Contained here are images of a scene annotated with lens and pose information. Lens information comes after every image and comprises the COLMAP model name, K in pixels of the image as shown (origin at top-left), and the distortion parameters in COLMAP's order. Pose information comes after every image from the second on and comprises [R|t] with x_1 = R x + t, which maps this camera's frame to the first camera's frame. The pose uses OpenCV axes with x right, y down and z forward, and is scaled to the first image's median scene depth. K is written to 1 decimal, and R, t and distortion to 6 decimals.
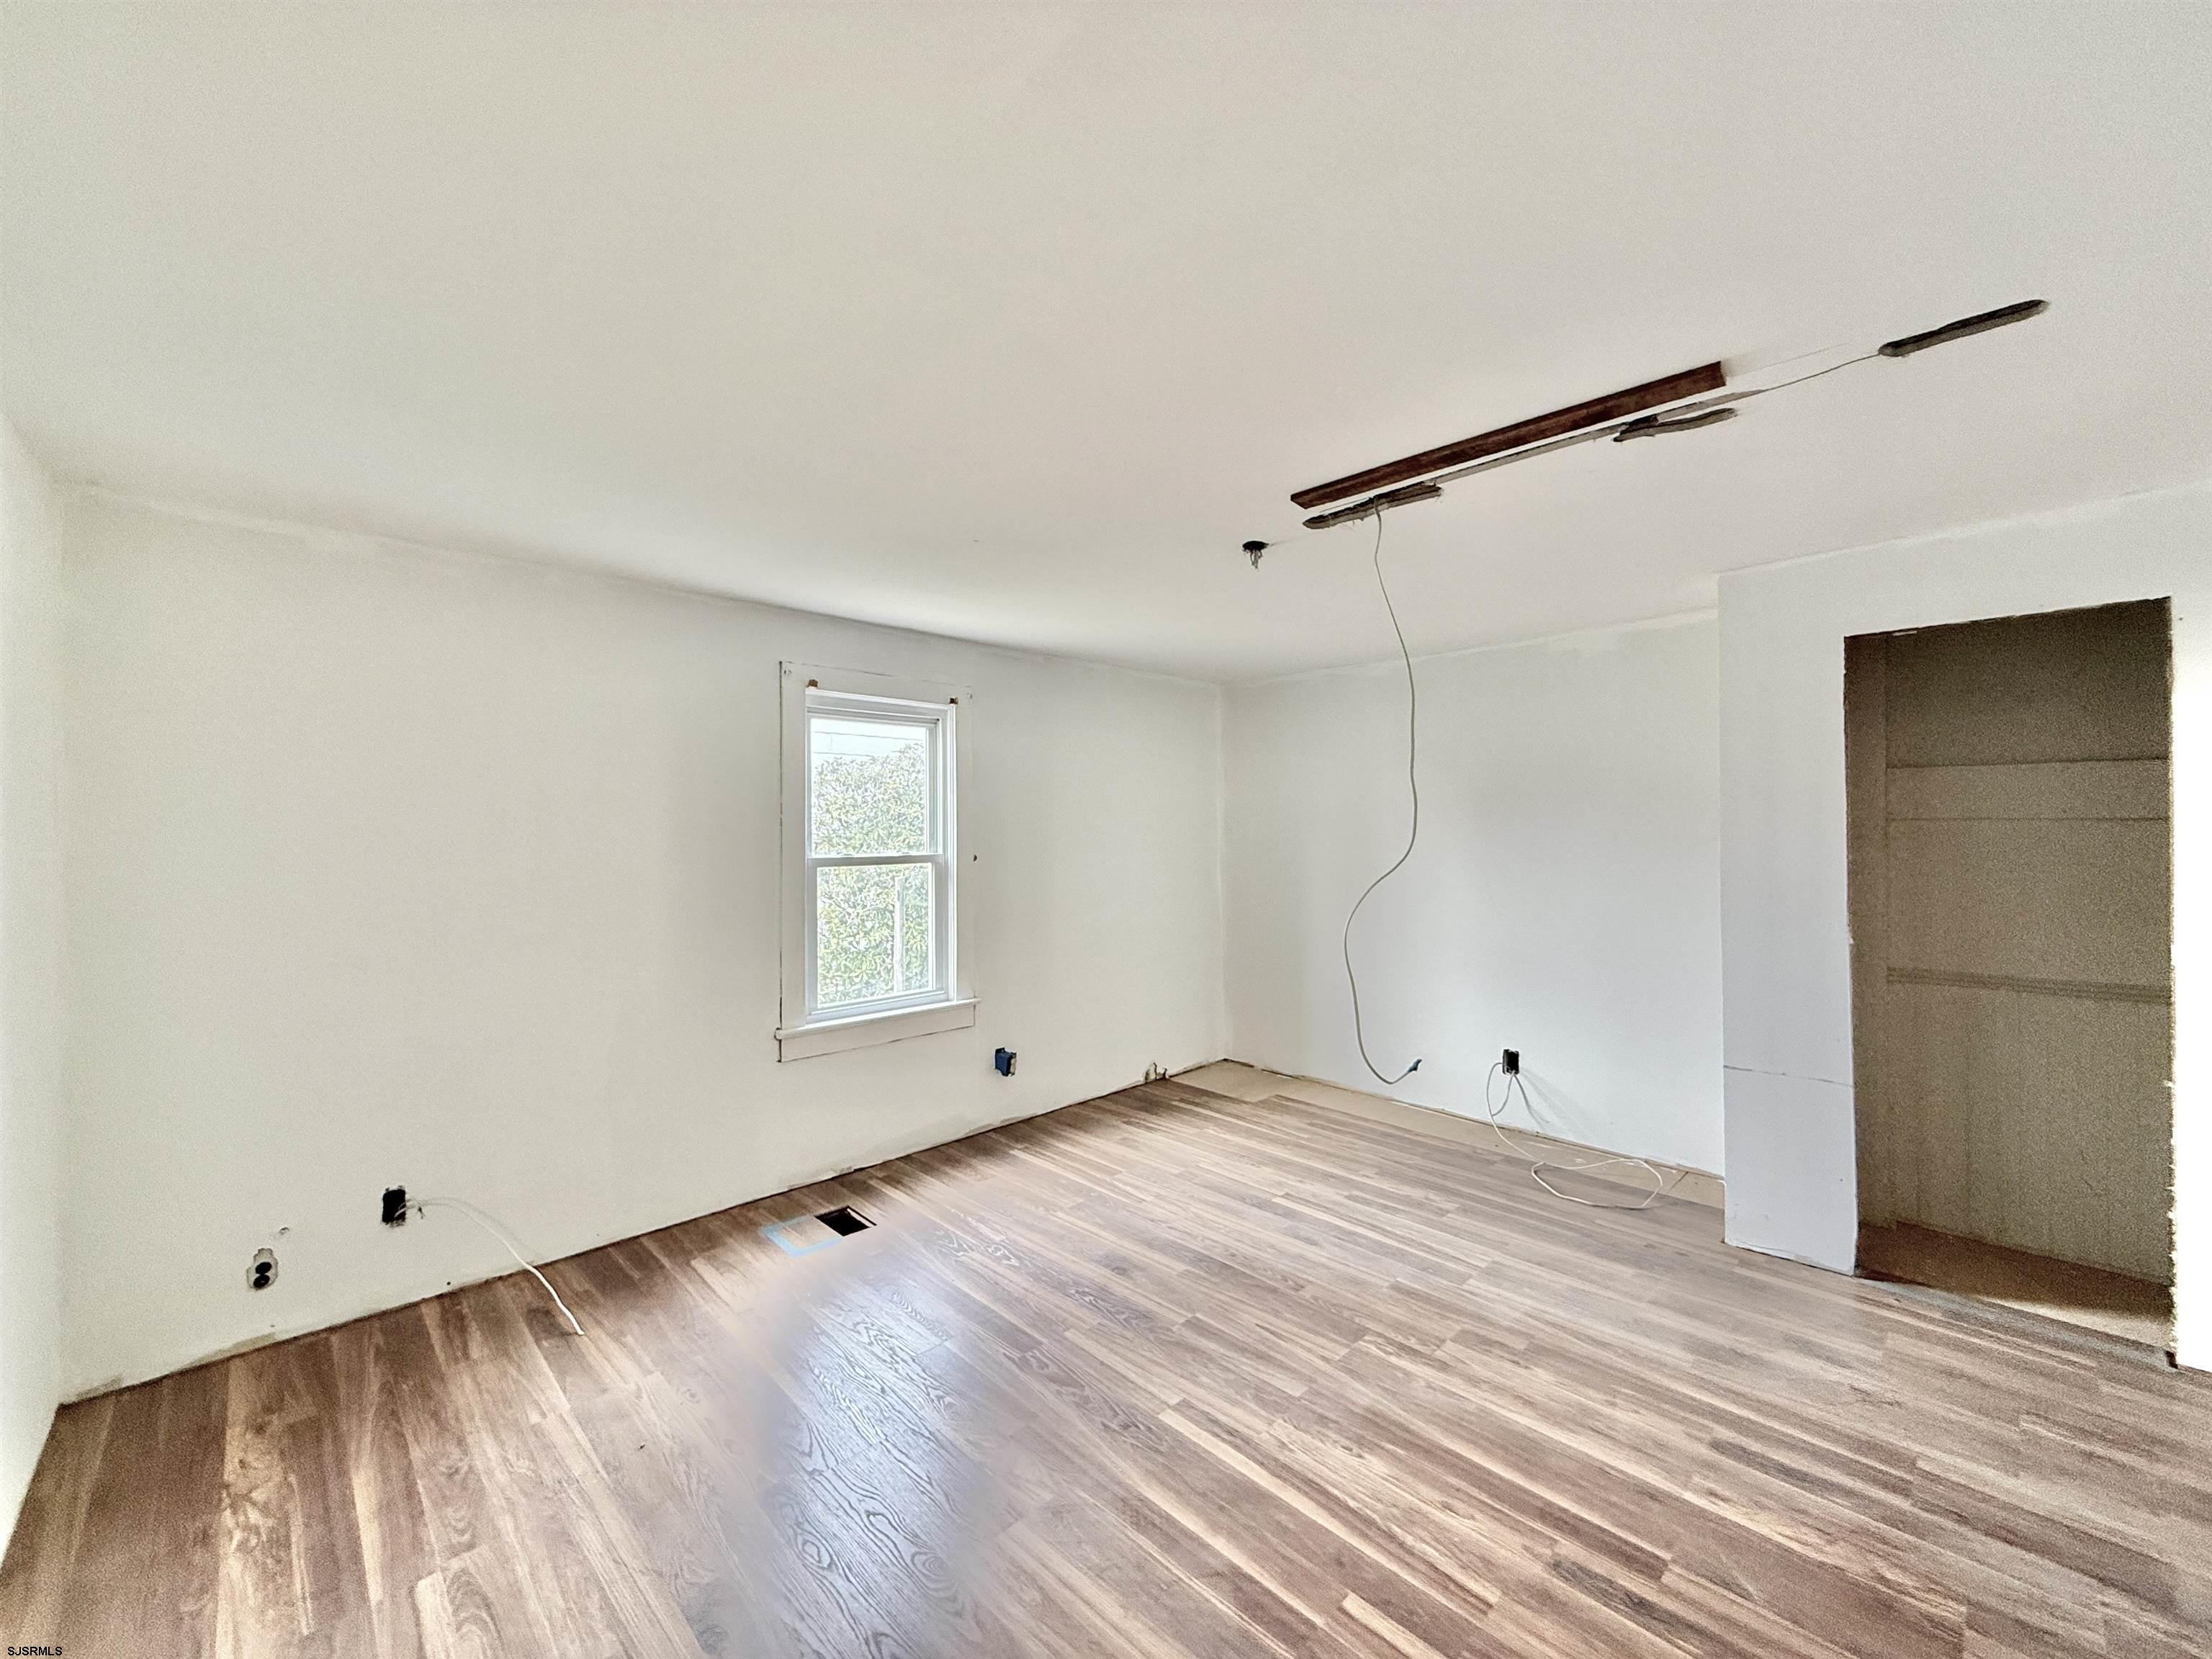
lens RADIAL K [[898.0, 0, 1100.1], [0, 898.0, 836.3], [0, 0, 1]] dist [-0.002015, -0.000087]
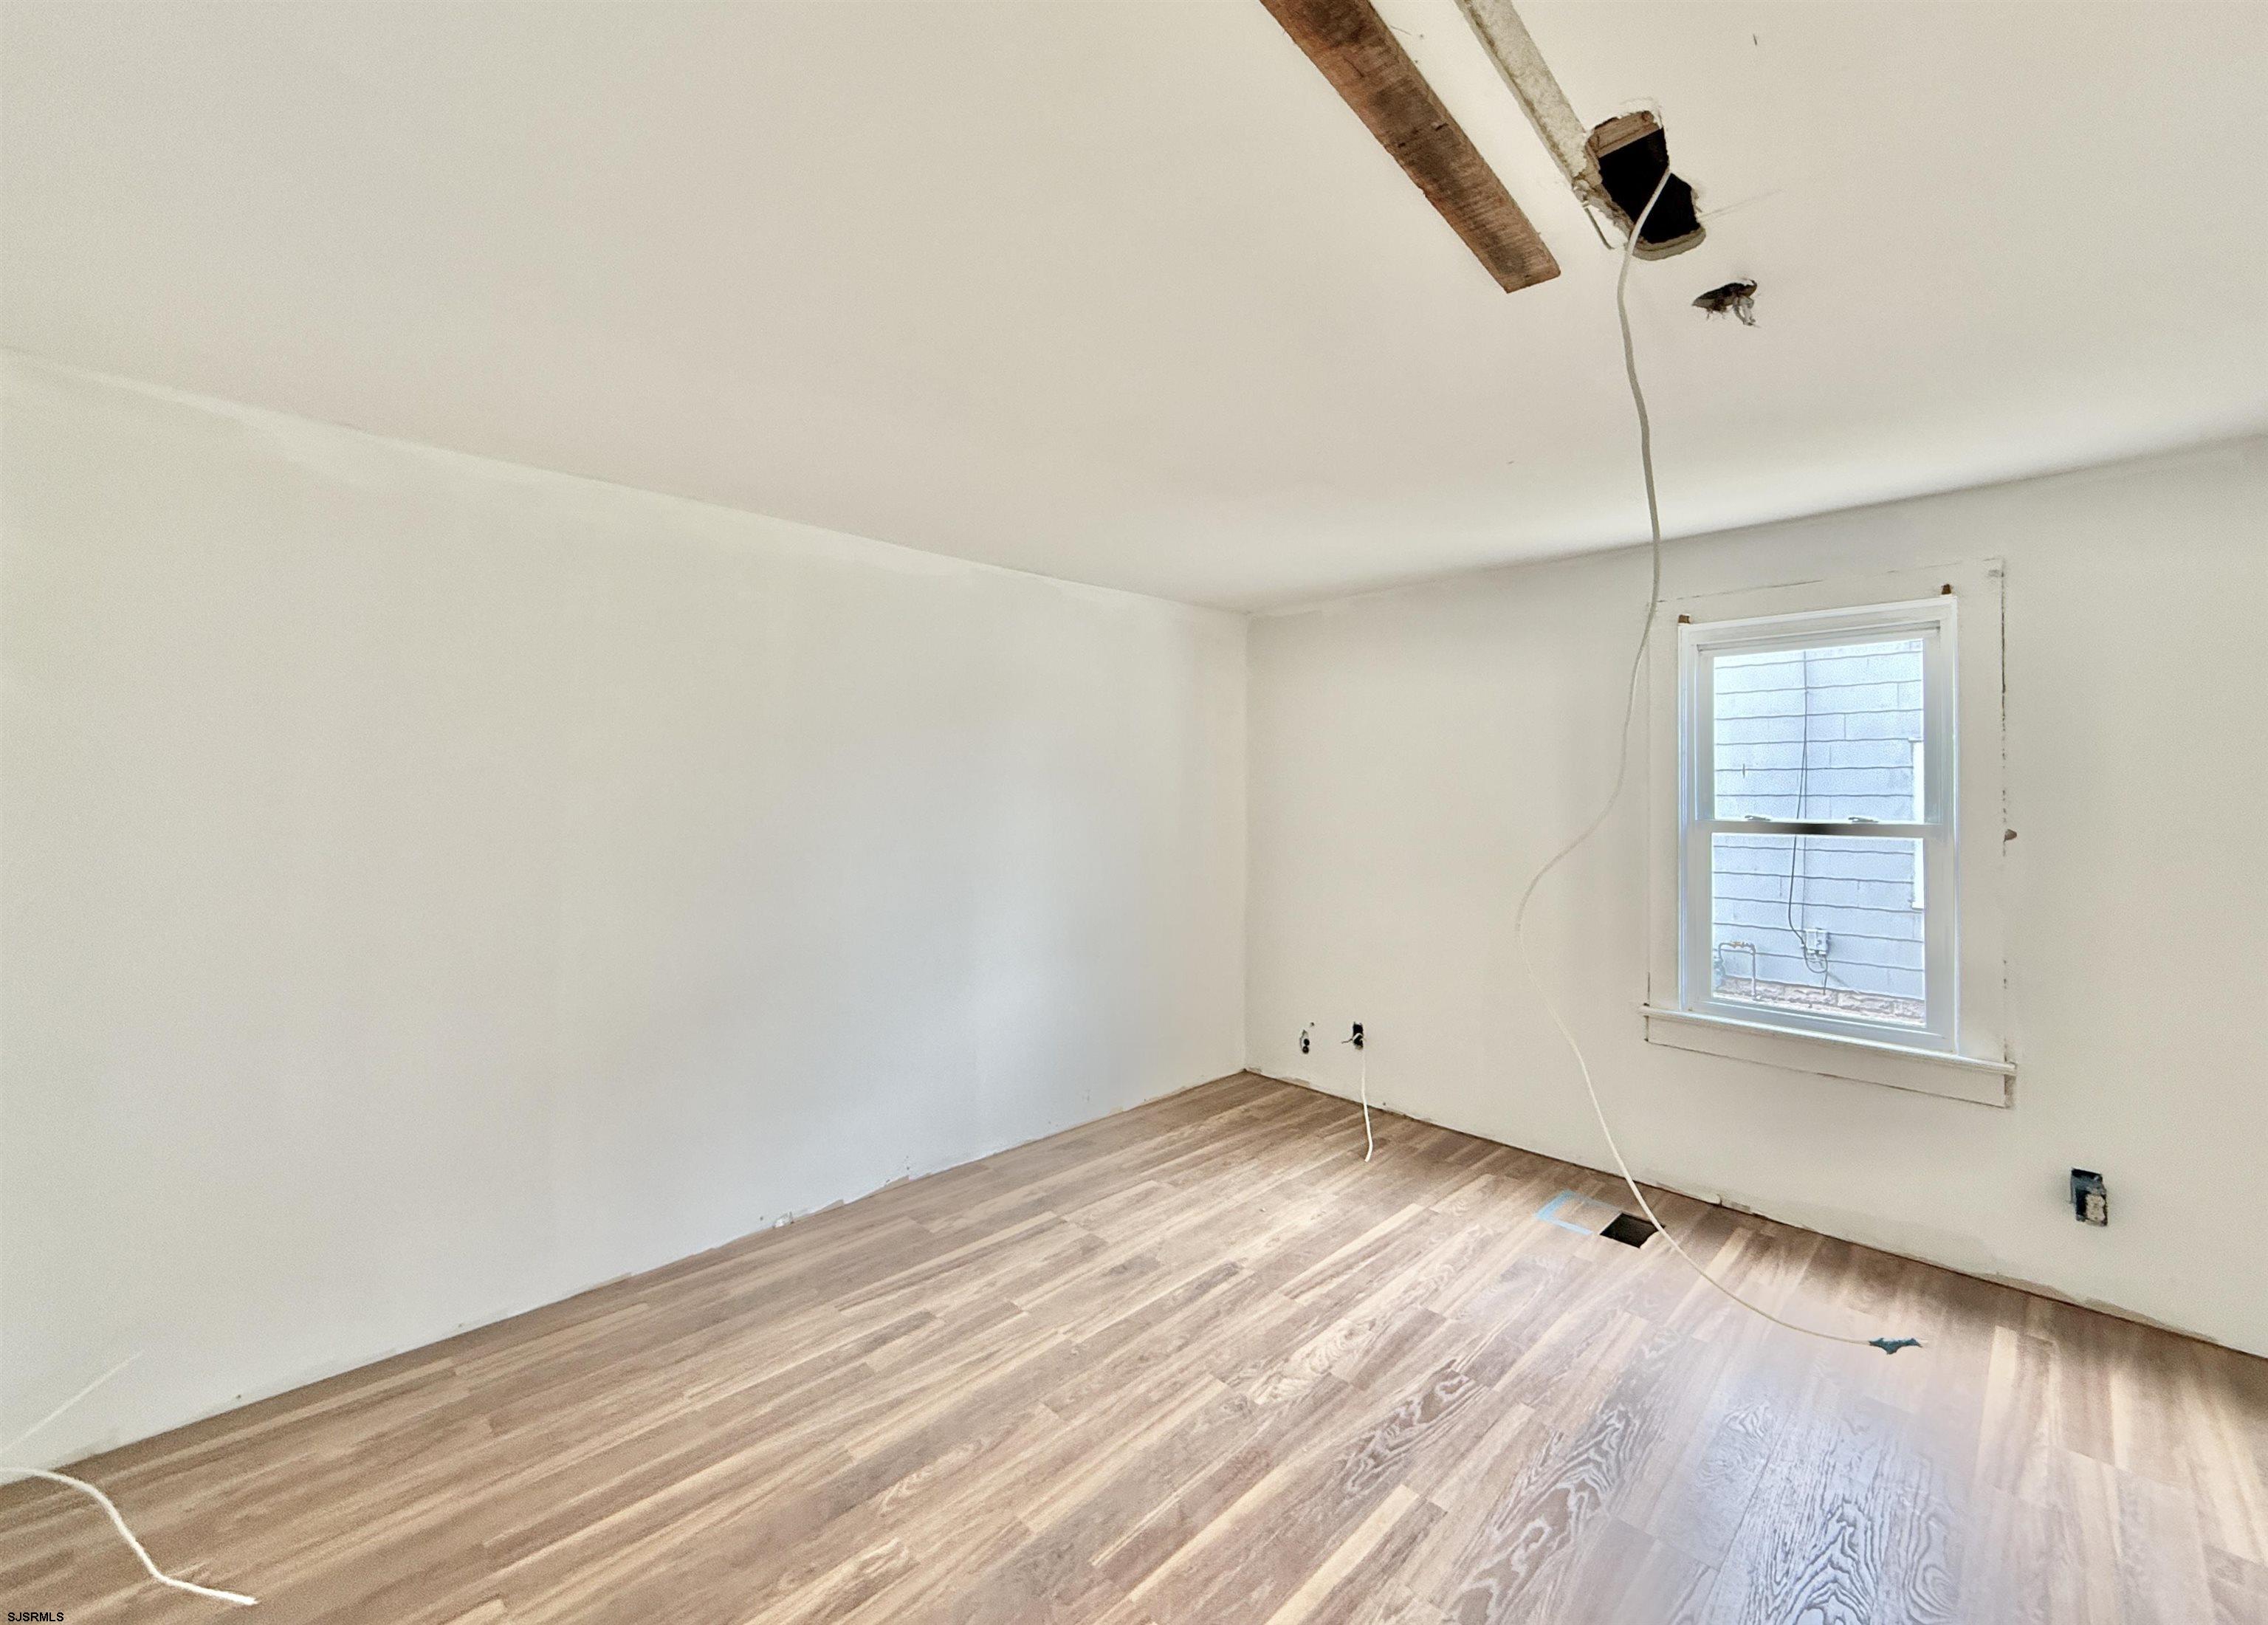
lens RADIAL K [[942.2, 0, 1125.4], [0, 942.2, 793.1], [0, 0, 1]] dist [-0.000823, 0.000009]
pose [[-0.034706, 0.004885, -0.999386, 0.856531], [-0.009005, 0.999946, 0.005201, -0.002757], [0.999357, 0.009180, -0.034660, 0.689431]]
